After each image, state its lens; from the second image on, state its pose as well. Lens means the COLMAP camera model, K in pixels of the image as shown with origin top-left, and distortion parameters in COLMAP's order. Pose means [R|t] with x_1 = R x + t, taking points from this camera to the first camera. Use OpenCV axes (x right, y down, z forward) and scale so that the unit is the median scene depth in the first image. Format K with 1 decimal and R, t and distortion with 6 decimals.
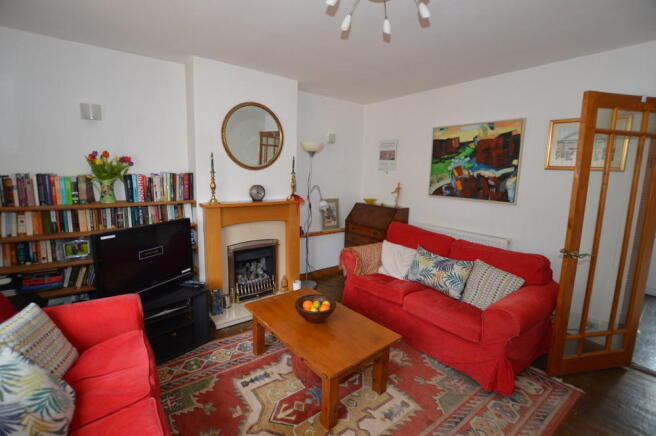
lens RADIAL K [[297.1, 0, 323.7], [0, 297.1, 220.6], [0, 0, 1]] dist [-0.000889, 0.000103]
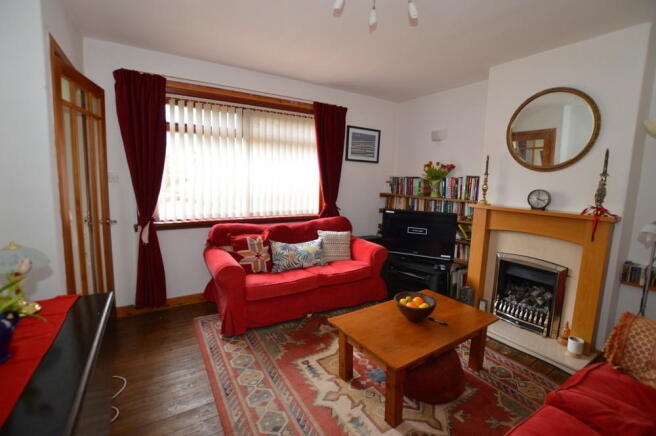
lens RADIAL K [[297.1, 0, 325.7], [0, 297.1, 214.5], [0, 0, 1]] dist [-0.000889, 0.000103]
pose [[-0.092325, 0.104189, -0.990263, 0.737923], [-0.187601, 0.974880, 0.120061, -0.048066], [0.977897, 0.196859, -0.070460, 0.576333]]
